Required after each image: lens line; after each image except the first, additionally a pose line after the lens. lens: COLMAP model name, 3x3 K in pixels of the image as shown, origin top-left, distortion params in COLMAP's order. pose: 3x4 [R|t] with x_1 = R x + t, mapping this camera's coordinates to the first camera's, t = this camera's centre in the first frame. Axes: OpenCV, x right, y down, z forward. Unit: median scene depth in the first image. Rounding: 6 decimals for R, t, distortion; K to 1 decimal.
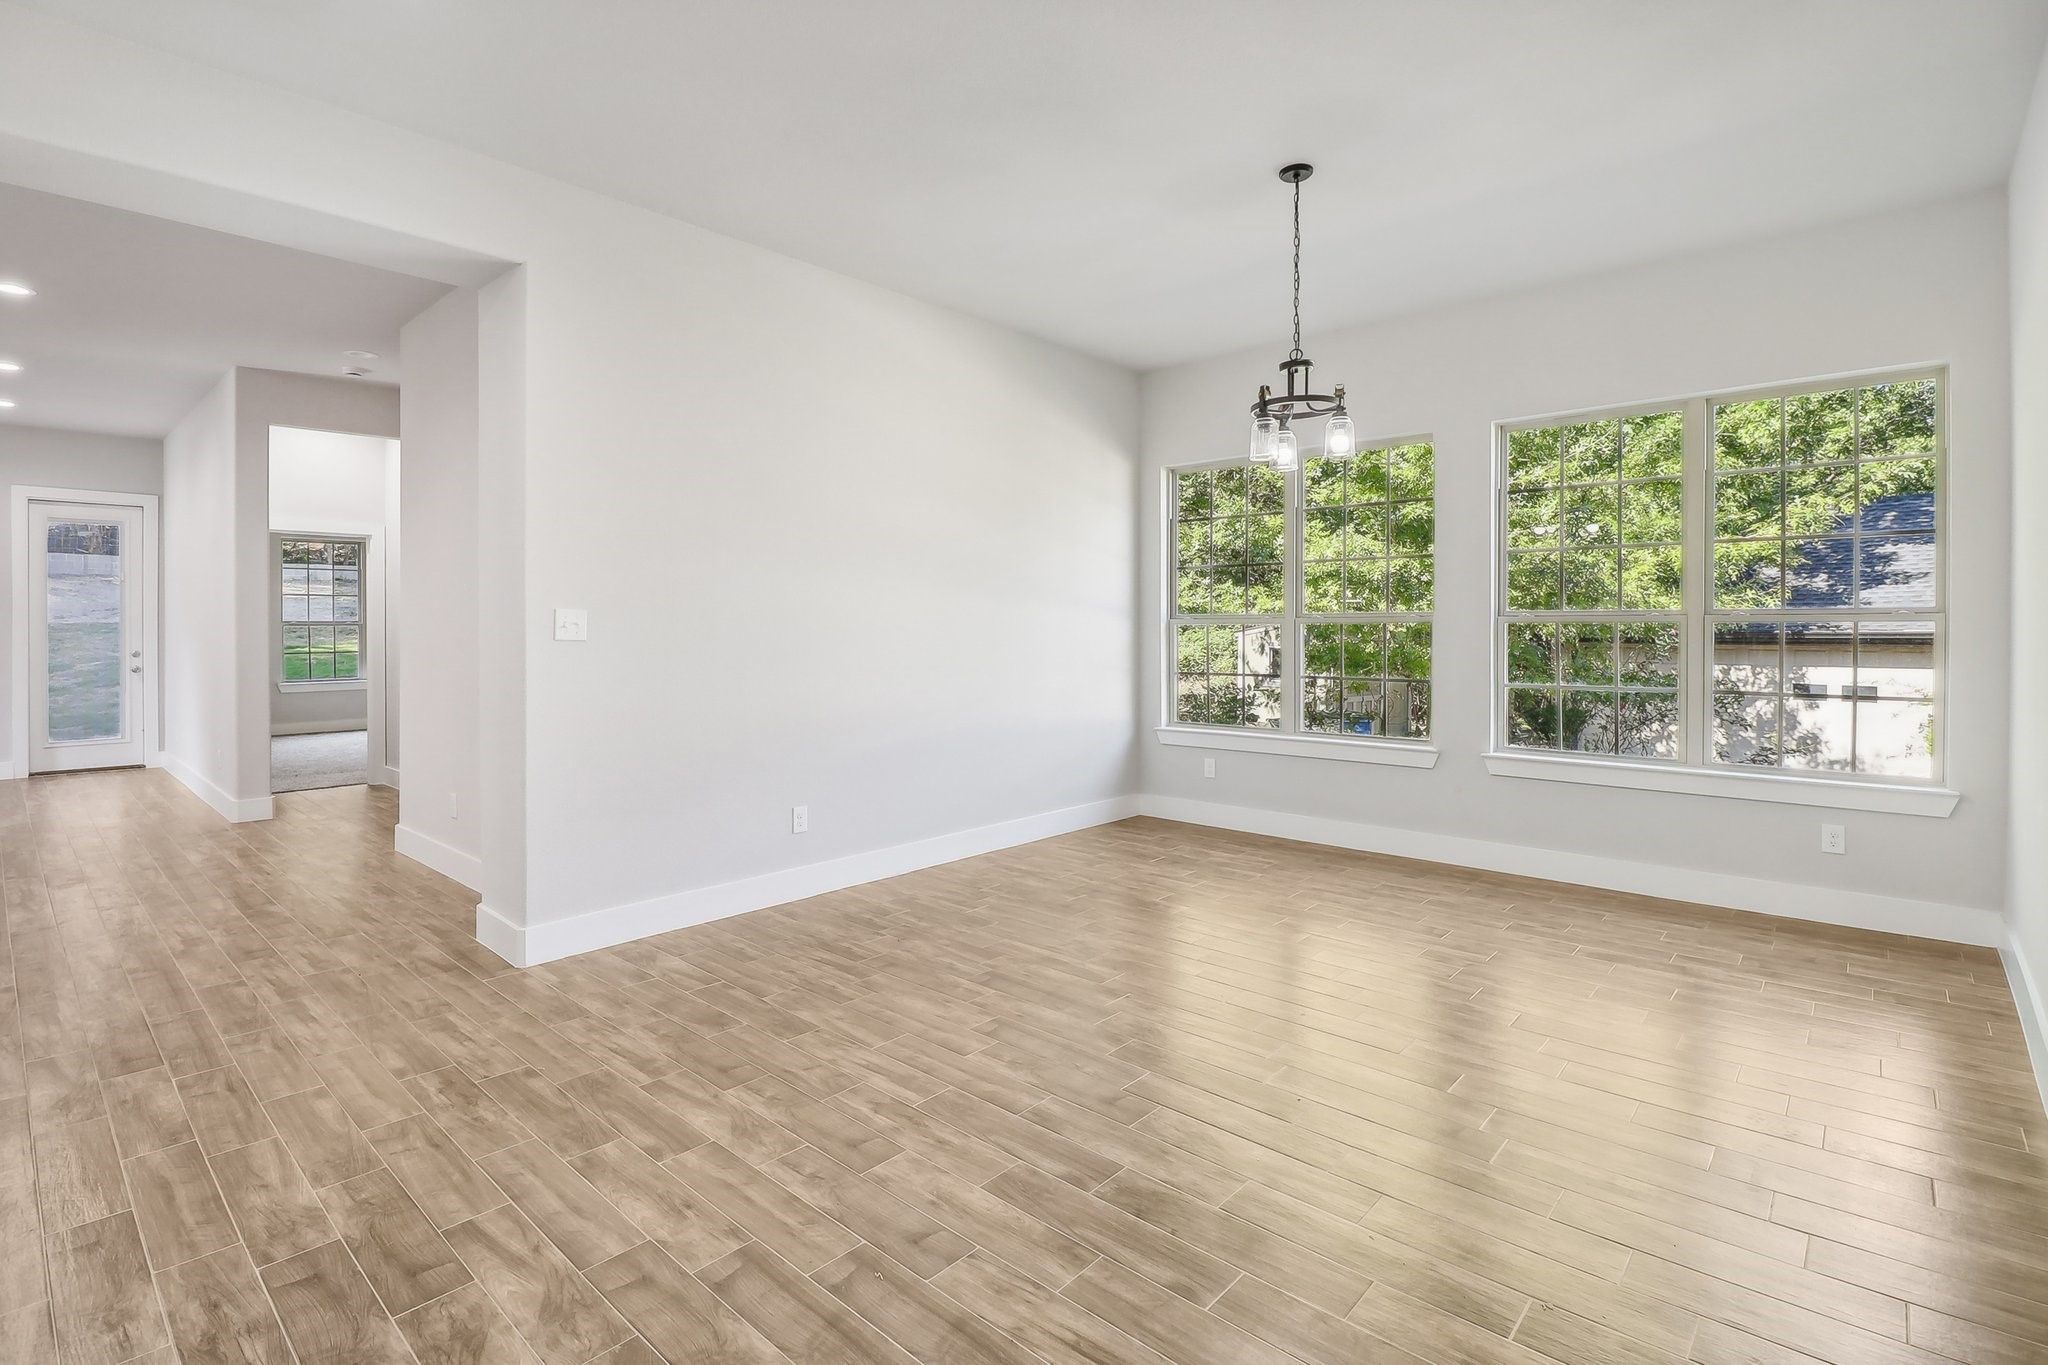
lens RADIAL K [[956.7, 0, 1010.6], [0, 956.7, 625.4], [0, 0, 1]] dist [0.000244, -0.011595]
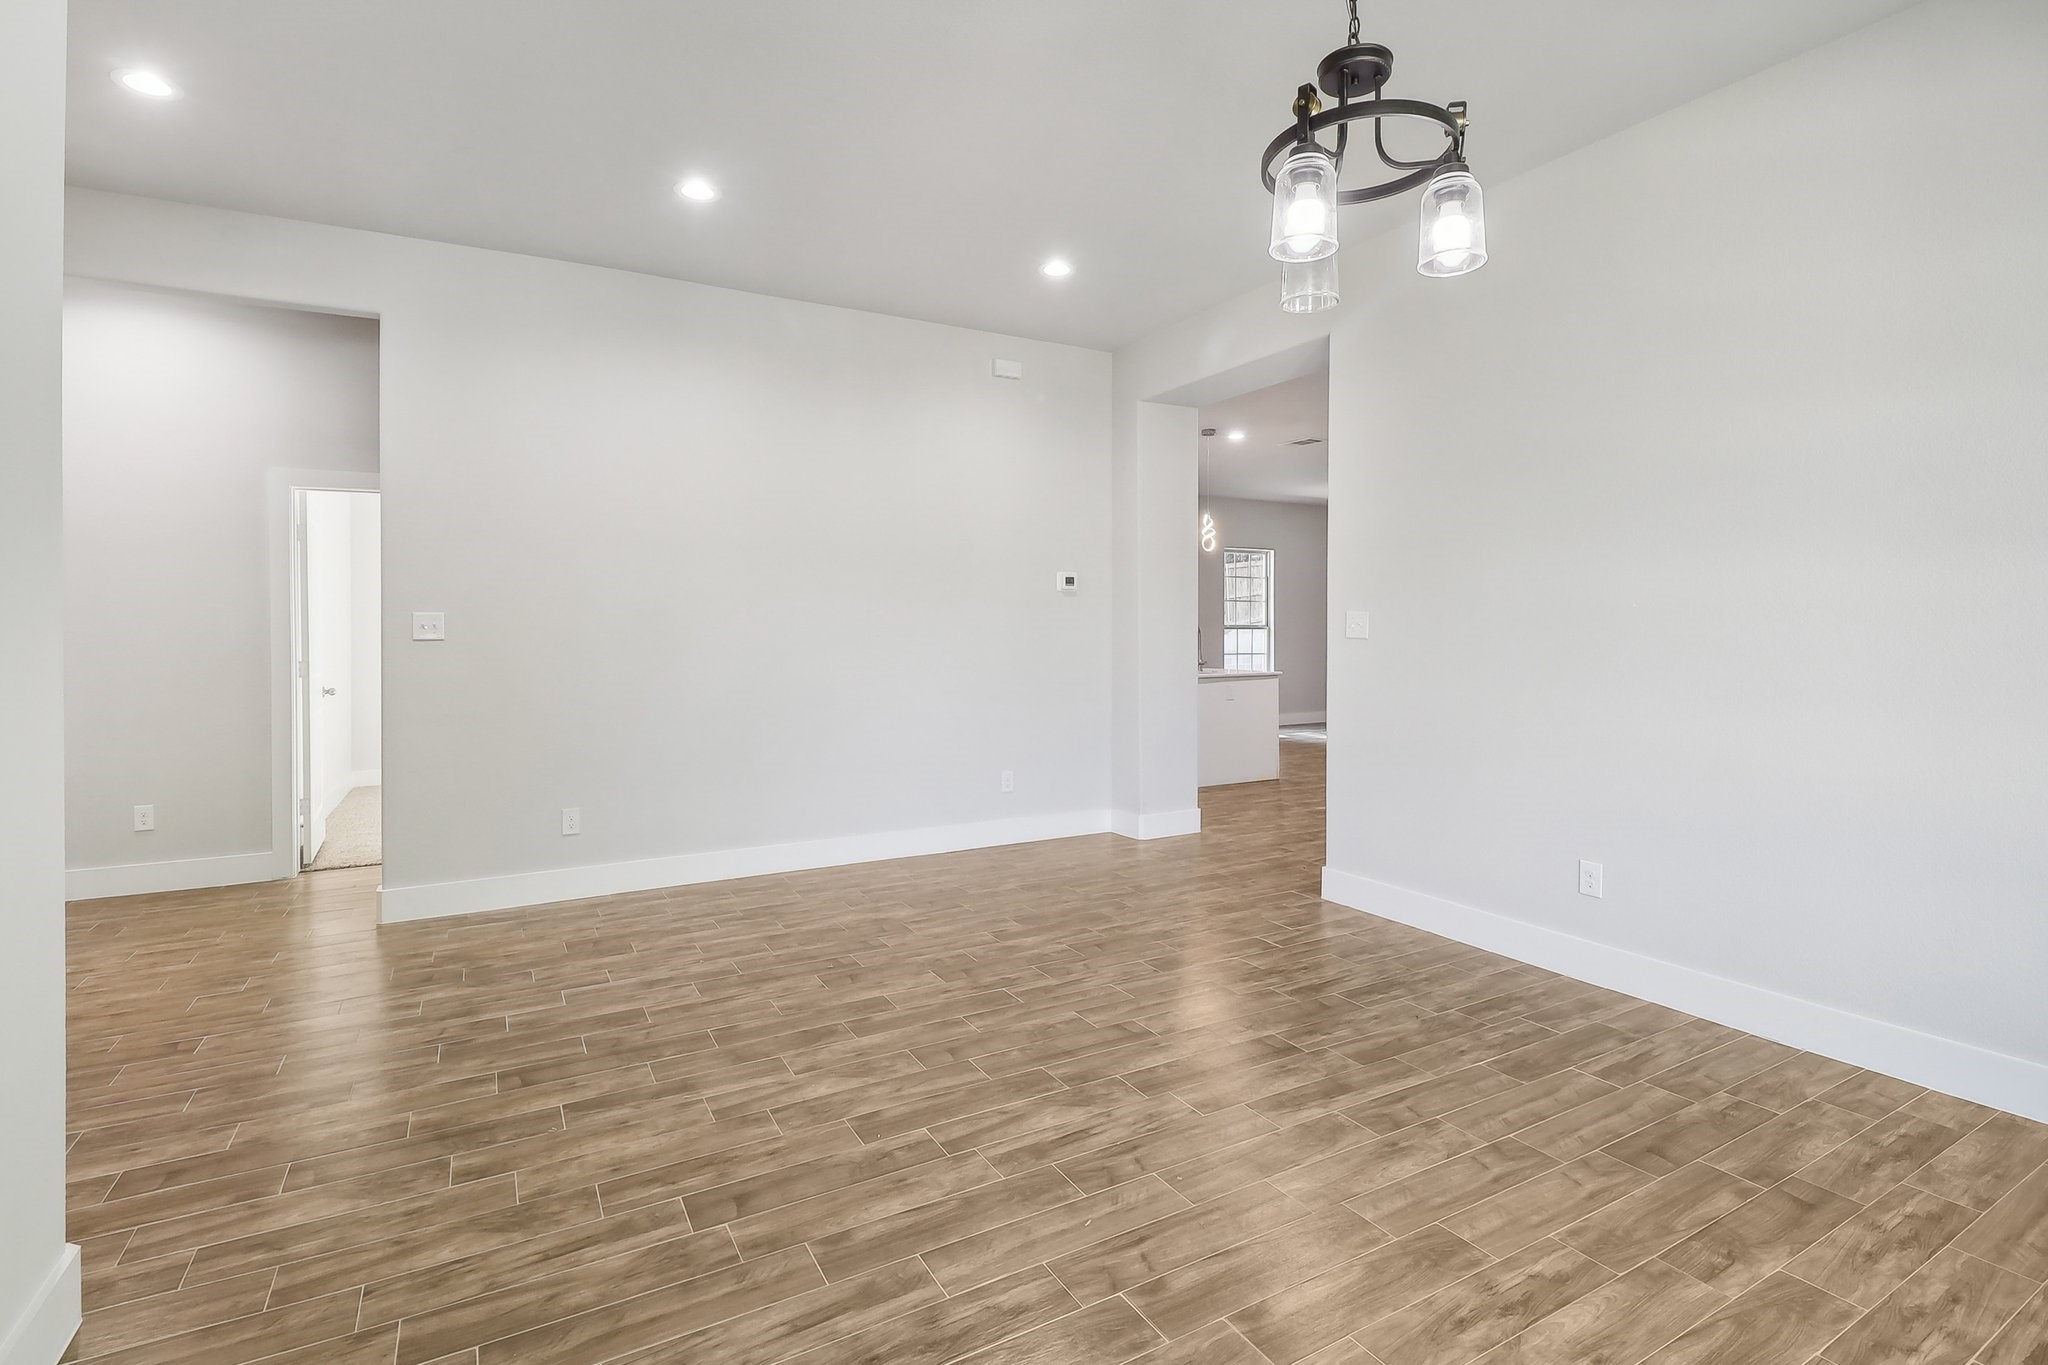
lens RADIAL K [[956.7, 0, 1026.7], [0, 956.7, 668.2], [0, 0, 1]] dist [0.000244, -0.011595]
pose [[-0.309742, 0.033269, -0.950239, 0.990483], [0.004828, 0.999430, 0.033417, 0.012078], [0.950809, 0.005763, -0.309726, 1.256765]]
